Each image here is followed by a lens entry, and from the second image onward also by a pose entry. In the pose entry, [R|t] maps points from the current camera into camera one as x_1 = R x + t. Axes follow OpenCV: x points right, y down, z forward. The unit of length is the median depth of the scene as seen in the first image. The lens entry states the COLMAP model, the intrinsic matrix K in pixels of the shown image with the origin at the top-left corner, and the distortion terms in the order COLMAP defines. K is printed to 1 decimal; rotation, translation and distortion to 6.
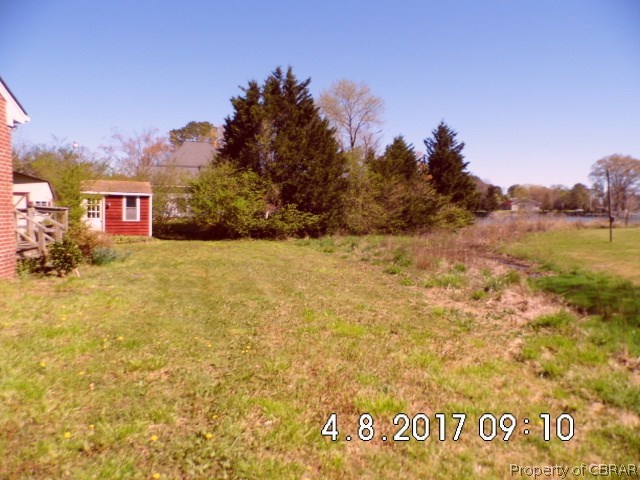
lens RADIAL K [[467.3, 0, 313.9], [0, 467.3, 243.7], [0, 0, 1]] dist [0.001968, 0.003968]
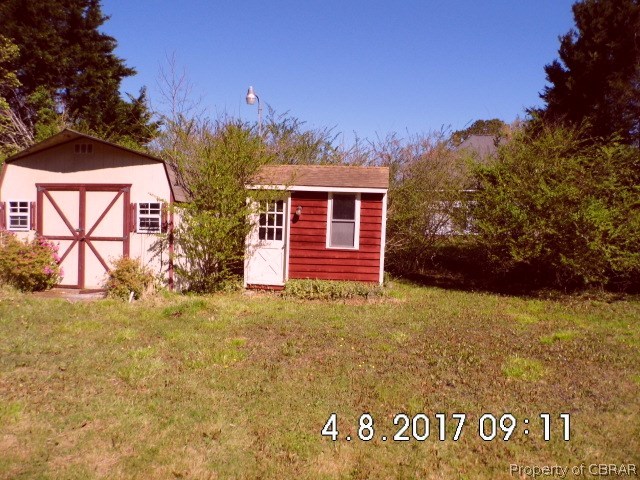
lens RADIAL K [[467.3, 0, 313.9], [0, 467.3, 243.7], [0, 0, 1]] dist [0.001968, 0.003968]
pose [[0.835707, 0.042535, -0.547526, -0.162368], [-0.058696, 0.998203, -0.012043, -0.046393], [0.546030, 0.042202, 0.836702, 0.598541]]
